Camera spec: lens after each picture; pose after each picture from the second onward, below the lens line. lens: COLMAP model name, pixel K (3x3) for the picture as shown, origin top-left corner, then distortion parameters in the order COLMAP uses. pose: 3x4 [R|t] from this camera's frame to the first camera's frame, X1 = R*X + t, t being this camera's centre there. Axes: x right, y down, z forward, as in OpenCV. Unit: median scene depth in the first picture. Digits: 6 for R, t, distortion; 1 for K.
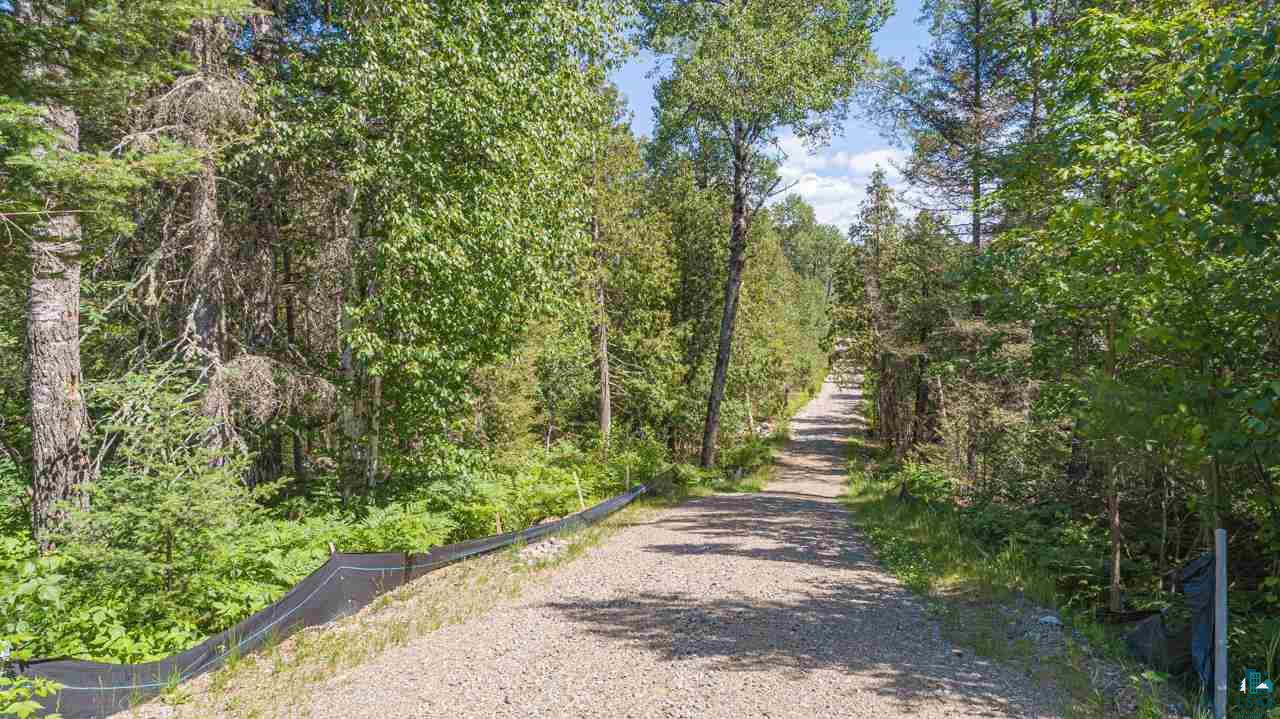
lens RADIAL K [[835.9, 0, 641.3], [0, 835.9, 357.3], [0, 0, 1]] dist [0.011375, 0.003584]
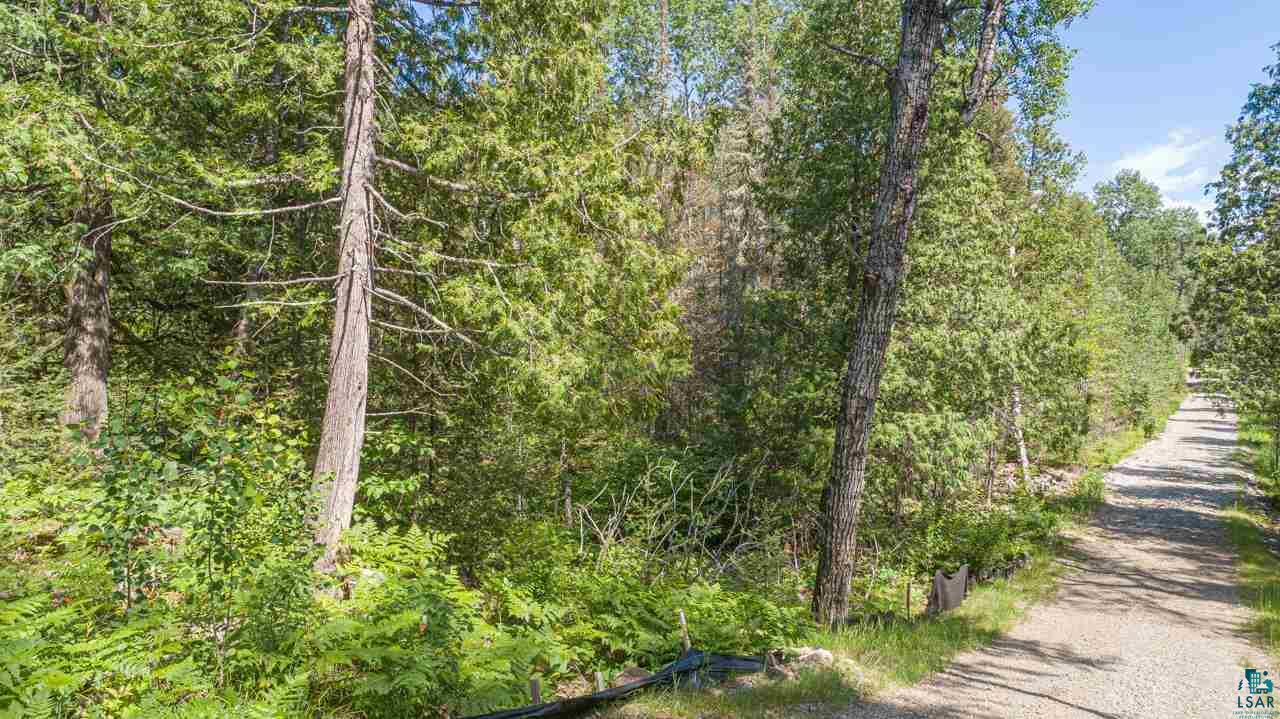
lens RADIAL K [[835.9, 0, 636.2], [0, 835.9, 363.7], [0, 0, 1]] dist [0.011375, 0.003584]
pose [[0.939711, 0.029857, -0.340663, 0.066215], [-0.039312, 0.999009, -0.020885, 0.026637], [0.339702, 0.033018, 0.939954, 0.332344]]
